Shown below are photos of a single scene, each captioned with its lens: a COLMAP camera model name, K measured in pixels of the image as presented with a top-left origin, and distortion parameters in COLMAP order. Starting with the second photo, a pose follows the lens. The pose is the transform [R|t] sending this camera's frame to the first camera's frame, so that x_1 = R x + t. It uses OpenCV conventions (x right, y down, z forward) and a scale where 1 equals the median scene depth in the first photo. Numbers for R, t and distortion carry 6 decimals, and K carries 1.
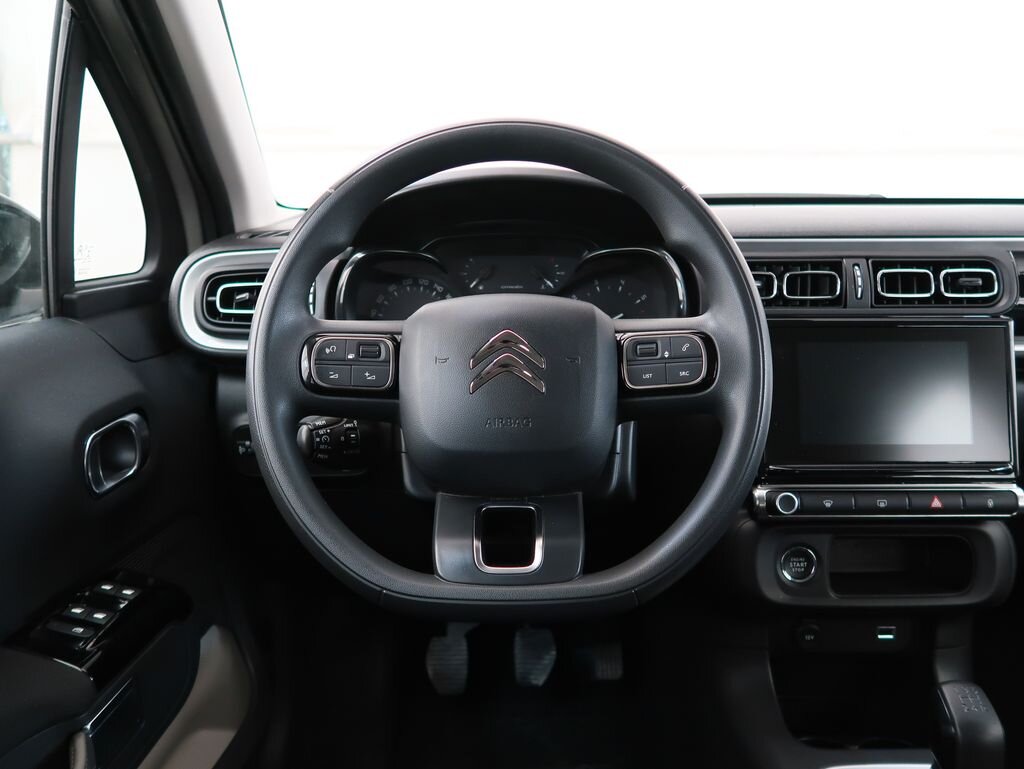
lens RADIAL K [[873.1, 0, 506.0], [0, 873.1, 394.3], [0, 0, 1]] dist [-0.019384, -0.012299]
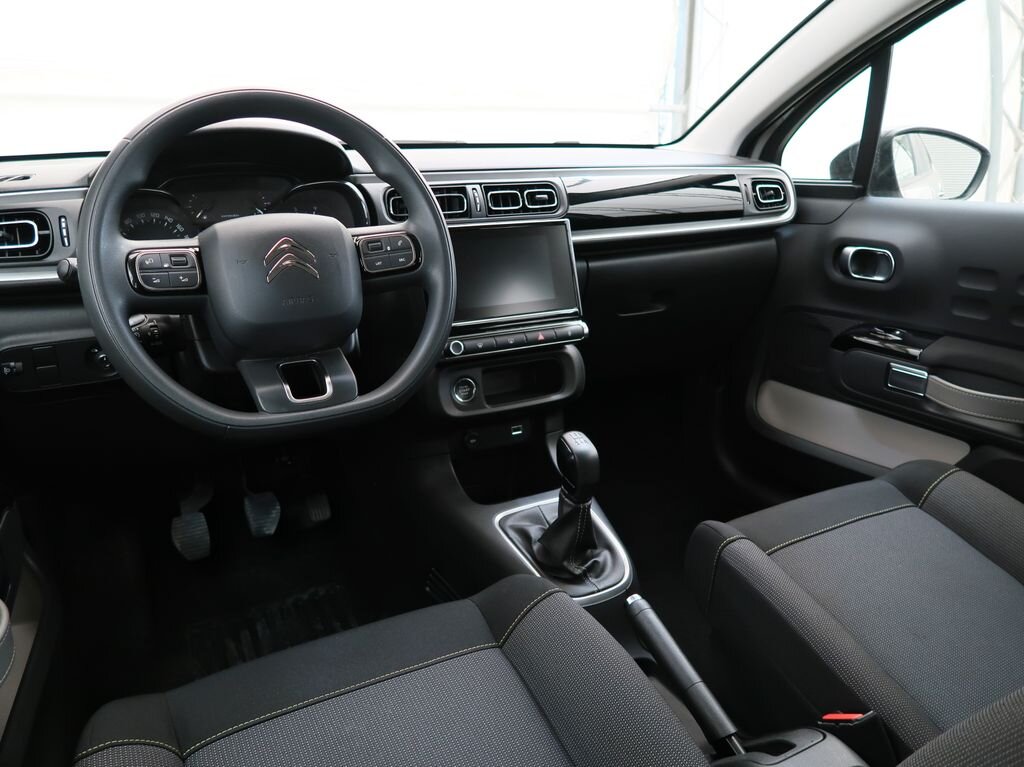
lens RADIAL K [[790.5, 0, 512.9], [0, 790.5, 377.0], [0, 0, 1]] dist [-0.034403, 0.012723]
pose [[0.870566, -0.139510, 0.471859, -0.235449], [0.108354, 0.989778, 0.092729, 0.055064], [-0.479972, -0.029599, 0.876784, -0.243241]]
